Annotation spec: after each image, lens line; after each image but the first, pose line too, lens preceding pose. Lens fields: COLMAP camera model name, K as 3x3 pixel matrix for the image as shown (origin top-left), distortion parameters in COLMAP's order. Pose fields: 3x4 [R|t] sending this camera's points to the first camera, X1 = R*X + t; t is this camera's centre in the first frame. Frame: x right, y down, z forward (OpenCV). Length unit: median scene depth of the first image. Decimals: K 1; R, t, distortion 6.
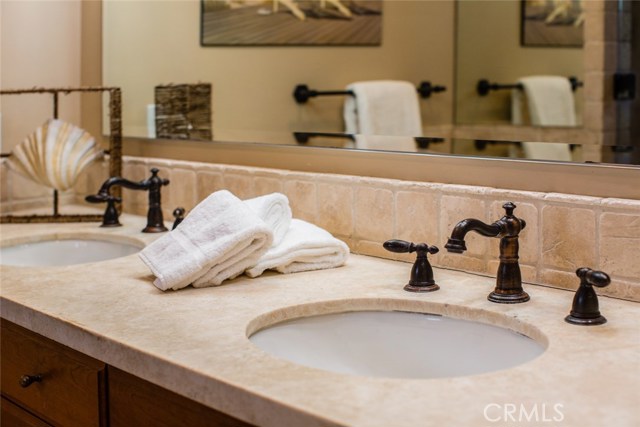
lens RADIAL K [[945.9, 0, 319.9], [0, 945.9, 213.7], [0, 0, 1]] dist [-0.137639, 0.000000]
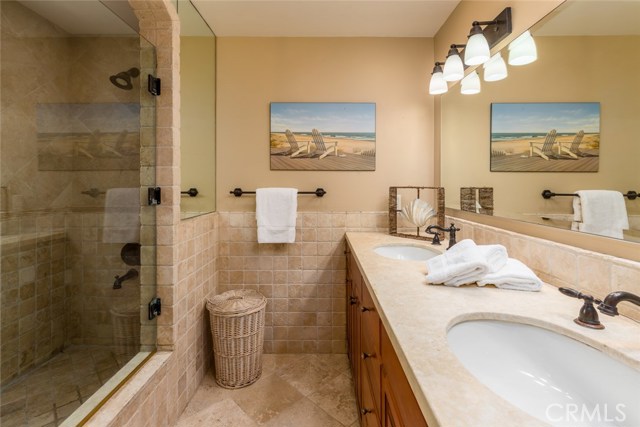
lens RADIAL K [[300.4, 0, 323.2], [0, 300.4, 182.2], [0, 0, 1]] dist [-0.003284, -0.000570]
pose [[0.749982, 0.026837, -0.660913, 0.070399], [-0.123036, 0.987399, -0.099523, -0.034062], [0.649914, 0.155956, 0.743834, 0.225970]]
